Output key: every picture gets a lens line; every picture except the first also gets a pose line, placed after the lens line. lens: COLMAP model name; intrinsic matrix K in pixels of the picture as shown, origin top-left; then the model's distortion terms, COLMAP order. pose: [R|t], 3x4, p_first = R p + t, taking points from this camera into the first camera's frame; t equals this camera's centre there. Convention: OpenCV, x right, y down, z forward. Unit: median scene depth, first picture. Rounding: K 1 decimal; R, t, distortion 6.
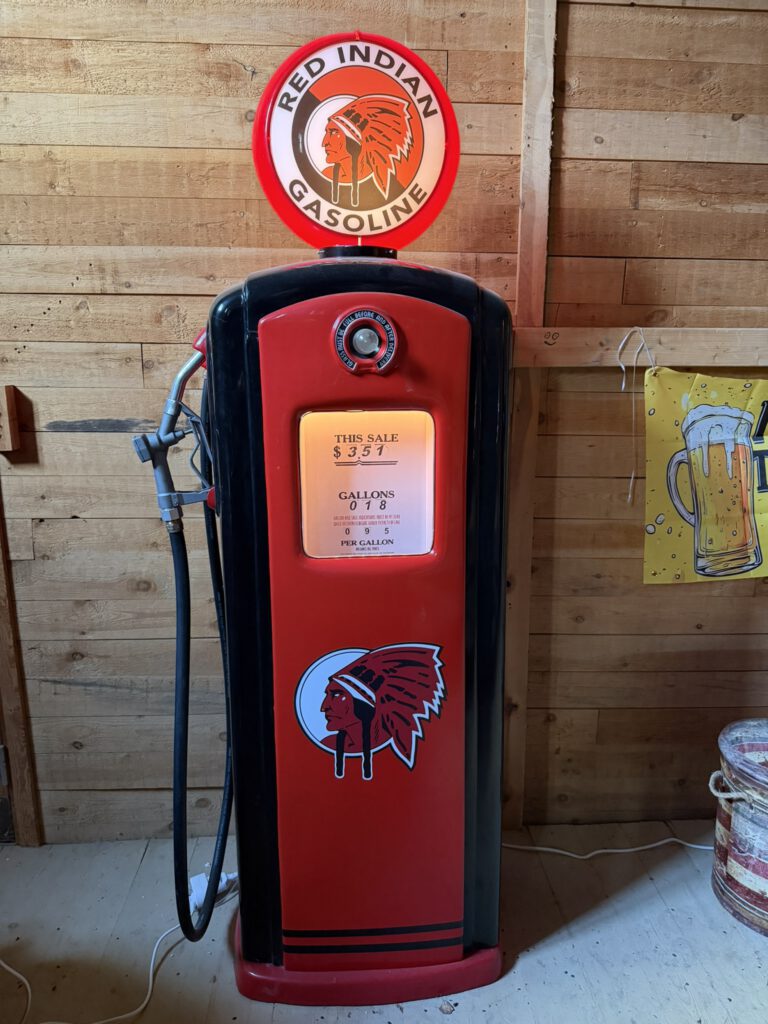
lens RADIAL K [[722.1, 0, 351.3], [0, 722.1, 524.5], [0, 0, 1]] dist [-0.002764, -0.003115]
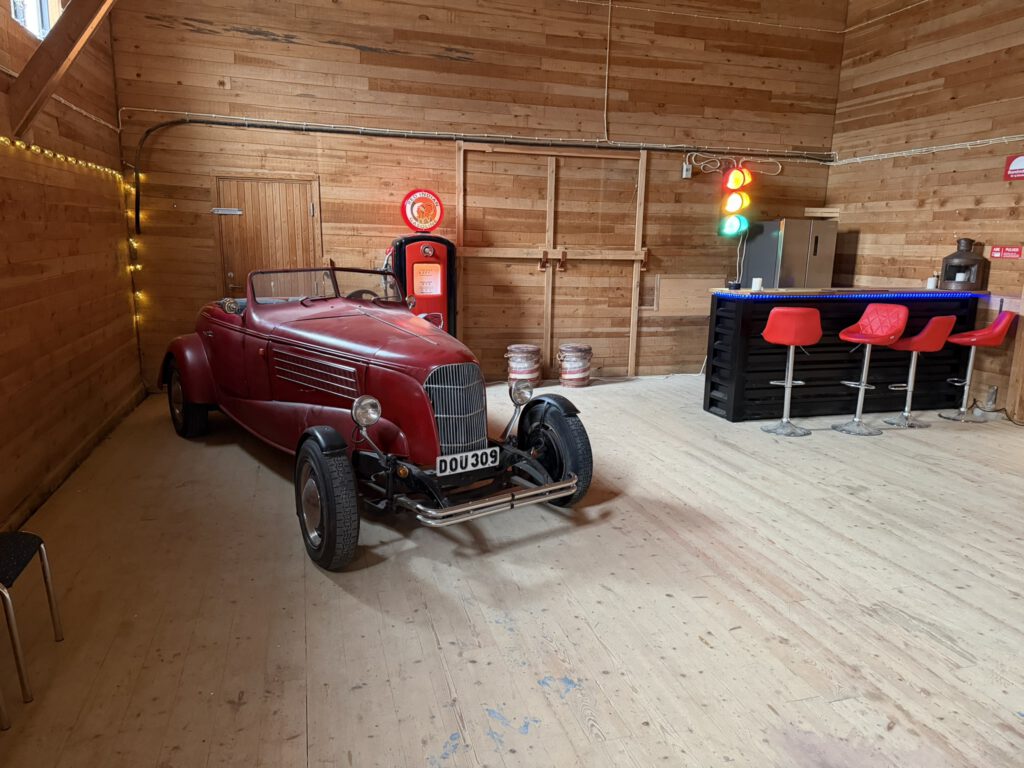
lens RADIAL K [[722.1, 0, 514.5], [0, 722.1, 387.2], [0, 0, 1]] dist [-0.002764, -0.003115]
pose [[0.961523, -0.025432, 0.273546, -0.612691], [0.034610, 0.998986, -0.028781, 0.670063], [-0.272537, 0.037141, 0.961428, -3.077914]]
